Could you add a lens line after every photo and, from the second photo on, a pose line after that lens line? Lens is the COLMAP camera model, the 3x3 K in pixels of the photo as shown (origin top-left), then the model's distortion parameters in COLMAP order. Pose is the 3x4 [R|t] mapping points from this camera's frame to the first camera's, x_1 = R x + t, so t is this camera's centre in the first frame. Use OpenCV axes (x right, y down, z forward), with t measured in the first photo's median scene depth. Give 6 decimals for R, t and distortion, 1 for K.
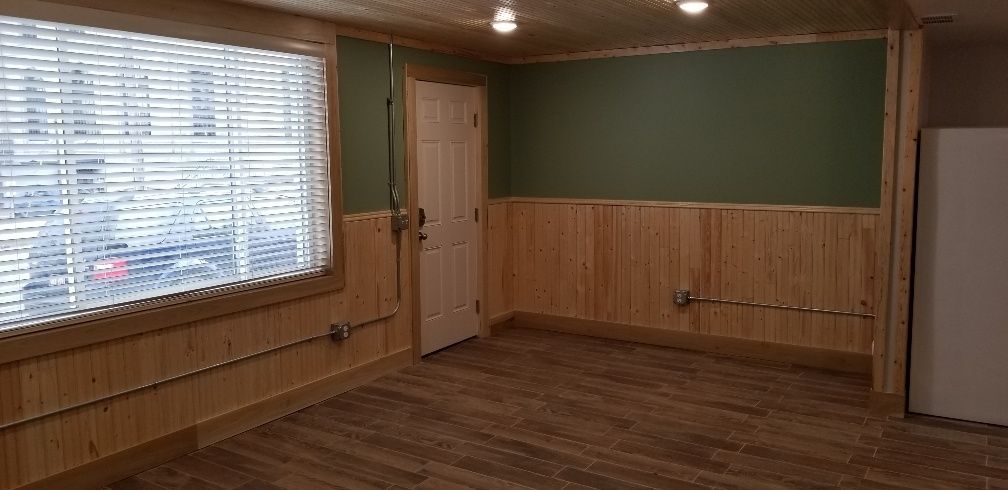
lens RADIAL K [[766.9, 0, 514.6], [0, 766.9, 245.7], [0, 0, 1]] dist [0.009912, -0.045191]
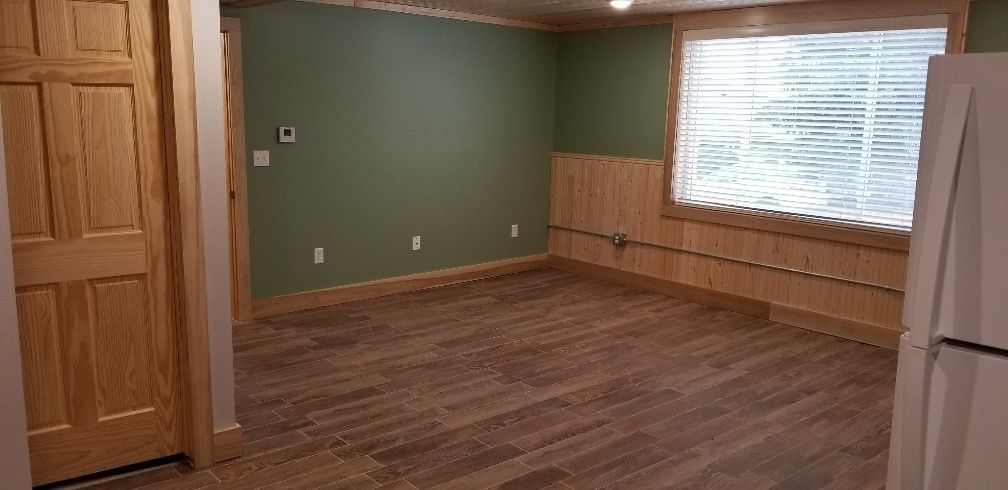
lens RADIAL K [[766.9, 0, 504.6], [0, 766.9, 242.7], [0, 0, 1]] dist [0.009912, -0.045191]
pose [[-0.309612, 0.162541, -0.936867, 0.905035], [-0.141436, 0.966448, 0.214415, -0.097751], [0.940285, 0.198893, -0.276235, 0.757088]]
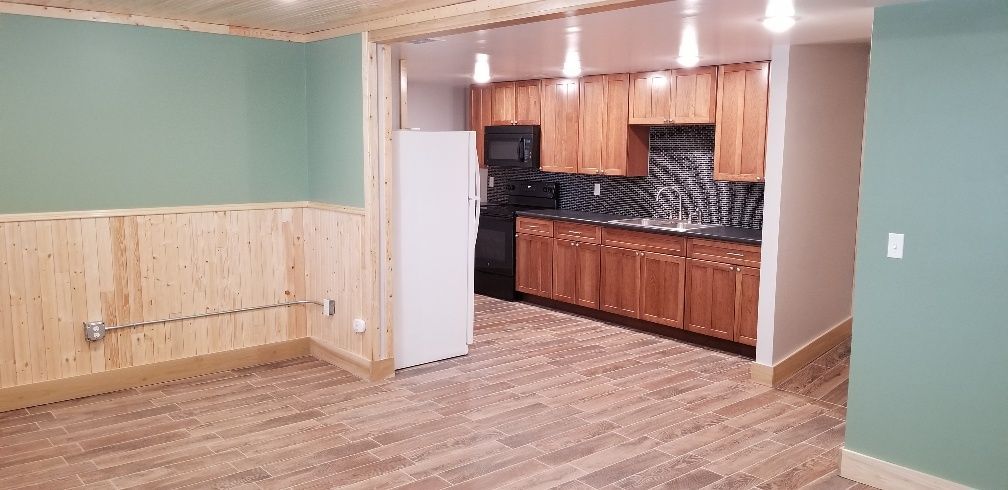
lens RADIAL K [[766.9, 0, 515.0], [0, 766.9, 242.9], [0, 0, 1]] dist [0.009912, -0.045191]
pose [[0.291984, -0.111674, 0.949881, -0.489783], [0.108329, 0.990630, 0.083166, -0.051011], [-0.950268, 0.078617, 0.301346, 0.421048]]
